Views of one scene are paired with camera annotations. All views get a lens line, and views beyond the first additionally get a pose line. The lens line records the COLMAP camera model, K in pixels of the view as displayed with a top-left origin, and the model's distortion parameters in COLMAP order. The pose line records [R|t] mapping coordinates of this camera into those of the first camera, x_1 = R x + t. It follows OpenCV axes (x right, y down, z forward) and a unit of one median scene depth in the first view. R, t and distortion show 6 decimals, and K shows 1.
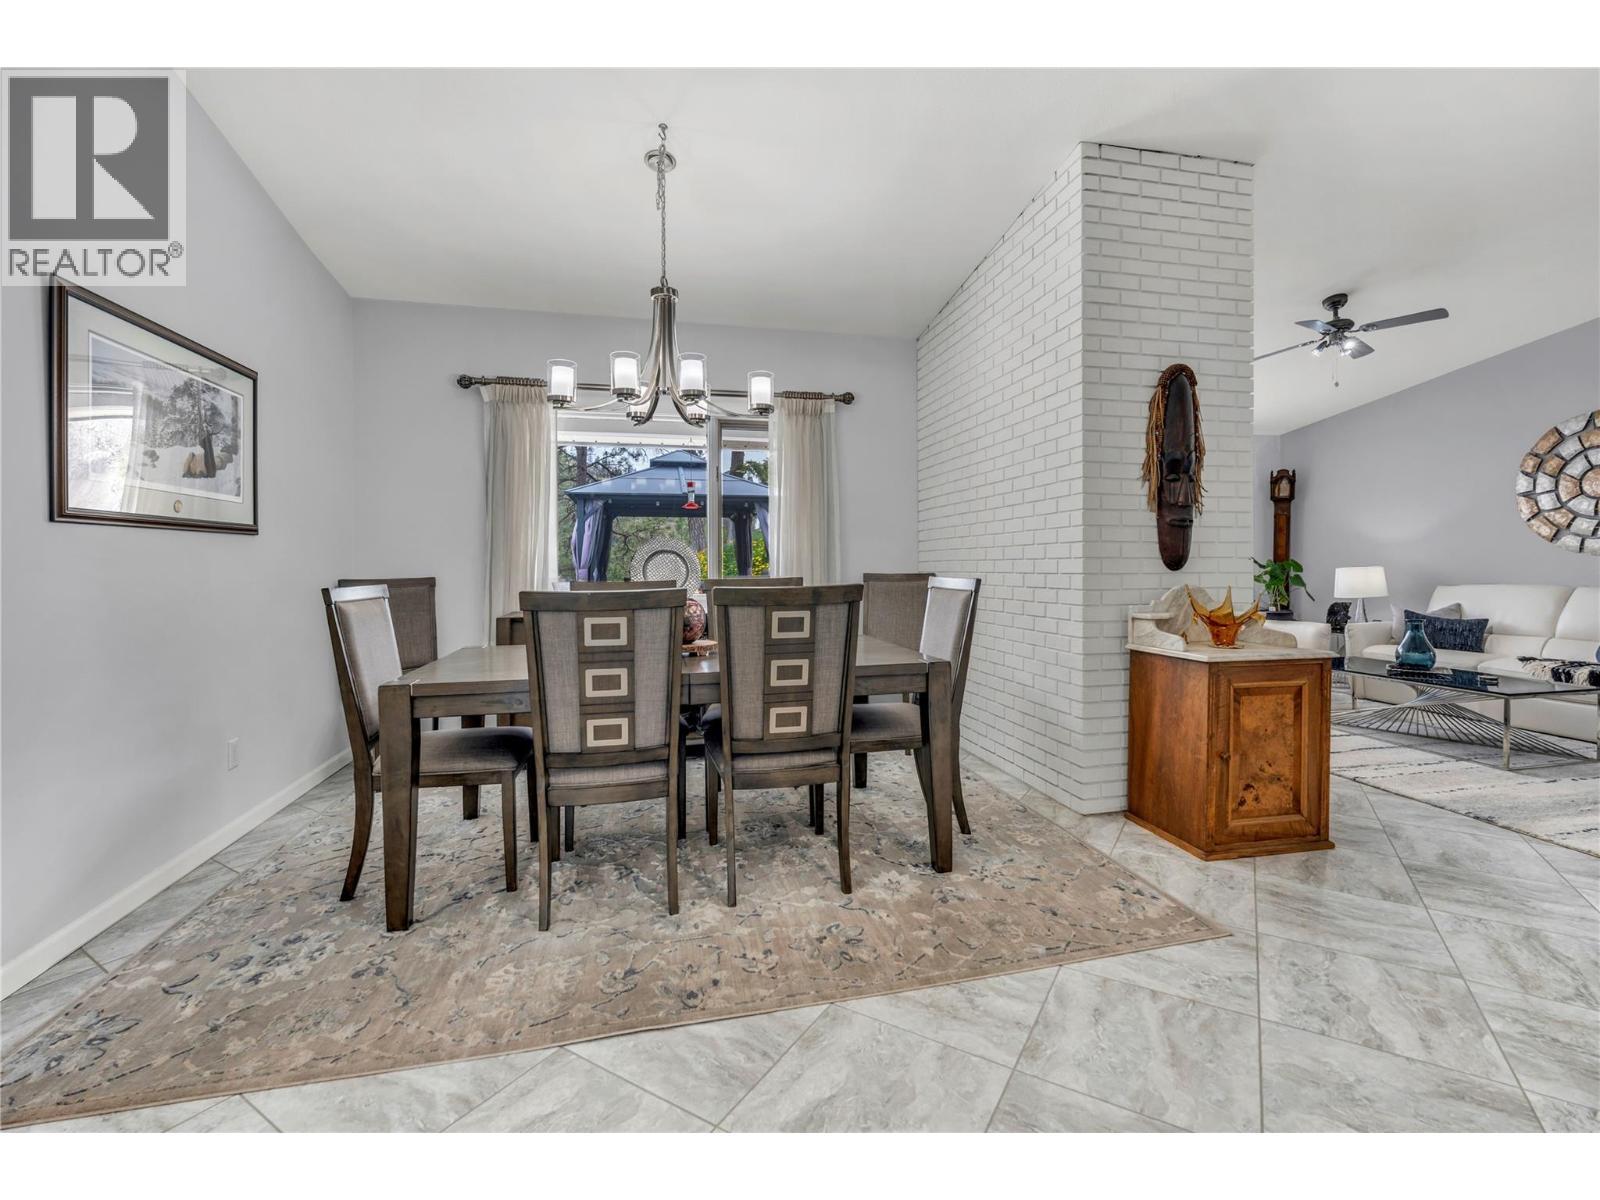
lens RADIAL K [[696.7, 0, 793.1], [0, 696.7, 579.9], [0, 0, 1]] dist [-0.007962, 0.000660]
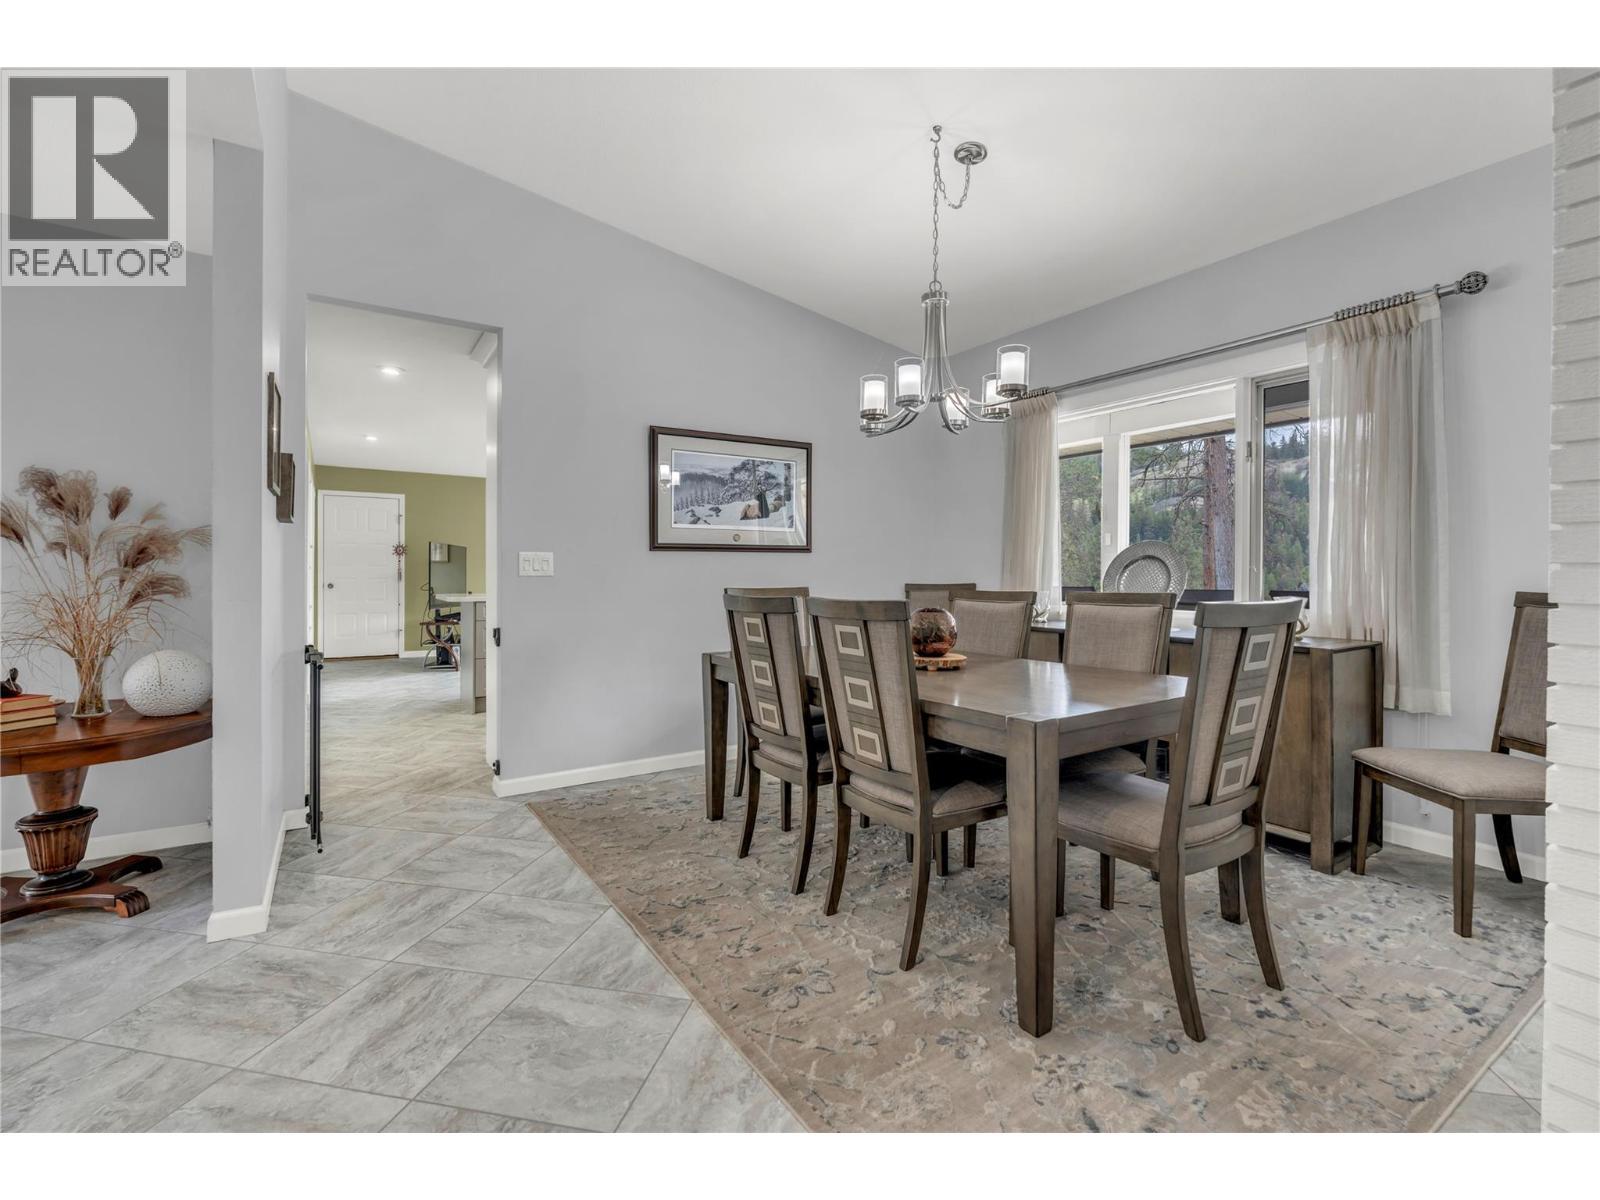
lens RADIAL K [[696.7, 0, 806.3], [0, 696.7, 584.3], [0, 0, 1]] dist [-0.007962, 0.000660]
pose [[0.368608, 0.020536, -0.929358, 0.824982], [-0.023916, 0.999635, 0.012603, -0.020406], [0.929277, 0.017581, 0.368965, 0.590769]]
